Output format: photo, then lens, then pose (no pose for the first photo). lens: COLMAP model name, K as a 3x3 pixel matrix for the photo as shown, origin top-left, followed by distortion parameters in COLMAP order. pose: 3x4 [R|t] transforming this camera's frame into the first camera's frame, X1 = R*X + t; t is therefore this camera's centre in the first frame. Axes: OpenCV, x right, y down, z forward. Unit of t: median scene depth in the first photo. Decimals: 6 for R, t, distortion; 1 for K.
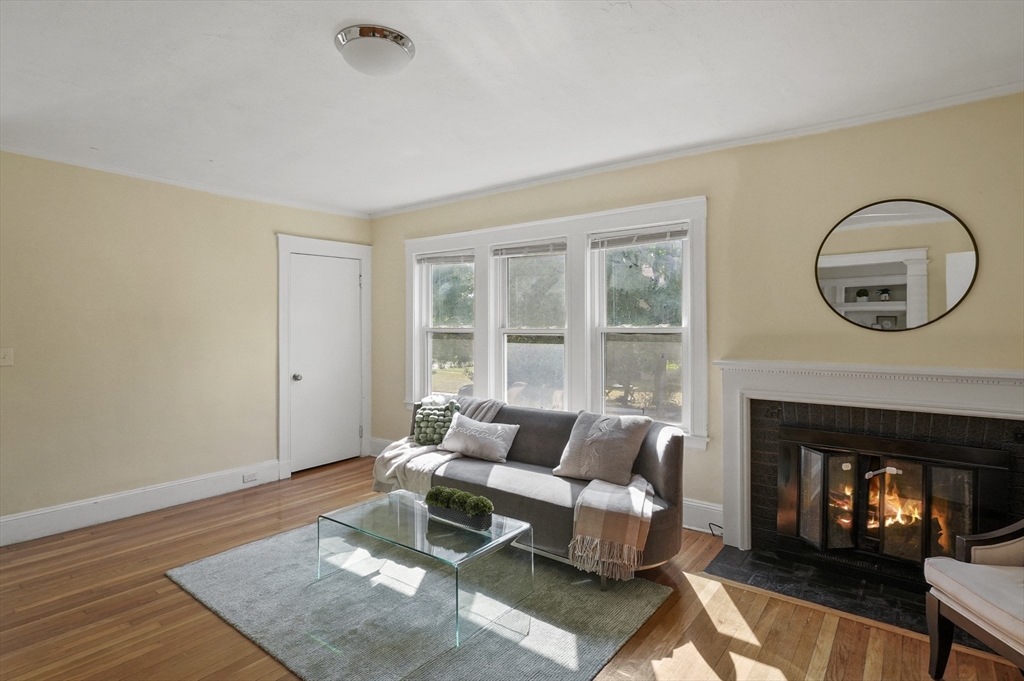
lens RADIAL K [[524.6, 0, 510.0], [0, 524.6, 329.6], [0, 0, 1]] dist [-0.005249, 0.000102]
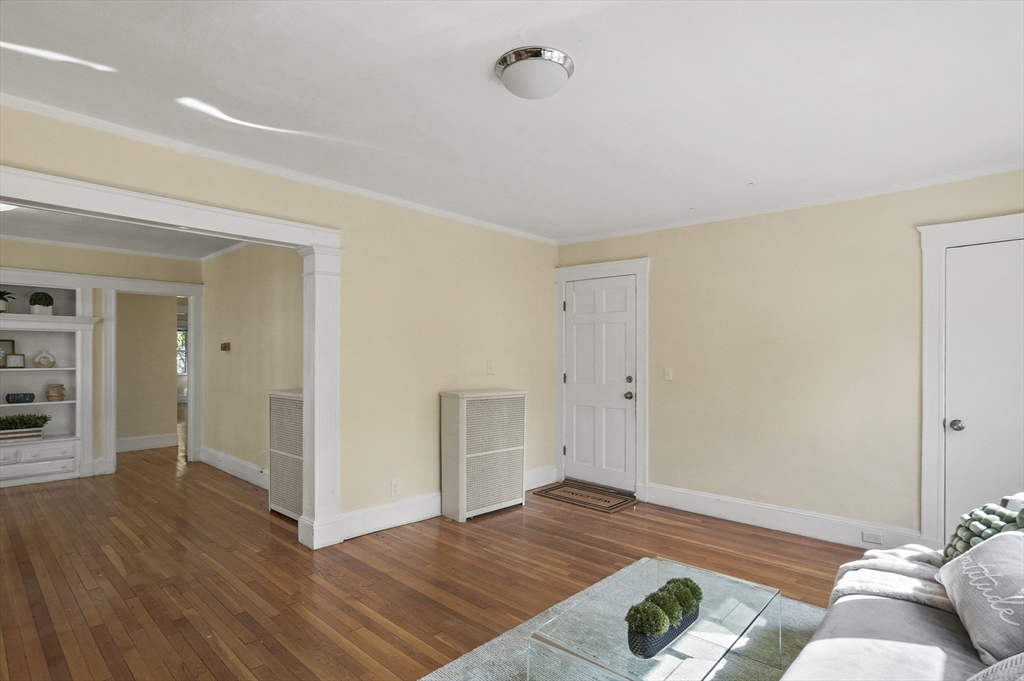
lens RADIAL K [[524.6, 0, 508.3], [0, 524.6, 349.8], [0, 0, 1]] dist [-0.005249, 0.000102]
pose [[-0.078411, -0.008095, -0.996888, 0.465685], [-0.010592, 0.999917, -0.007287, 0.004235], [0.996865, 0.009988, -0.078491, 0.654038]]
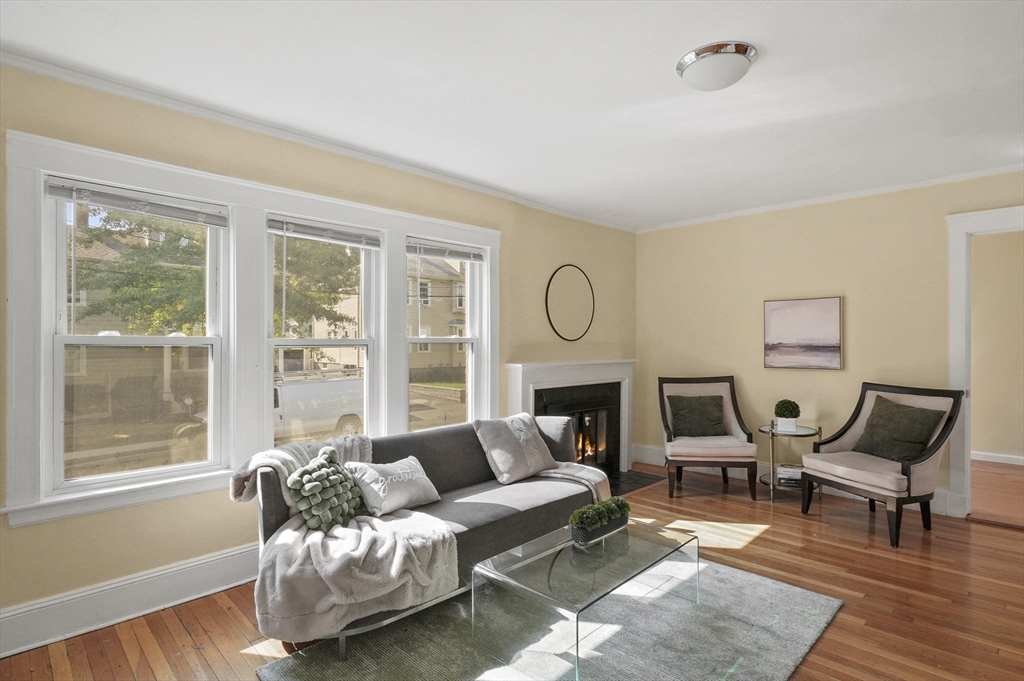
lens RADIAL K [[524.6, 0, 513.3], [0, 524.6, 340.2], [0, 0, 1]] dist [-0.005249, 0.000102]
pose [[0.116063, -0.003734, 0.993235, -0.845253], [0.001913, 0.999992, 0.003536, -0.002413], [-0.993240, 0.001490, 0.116069, 0.809241]]
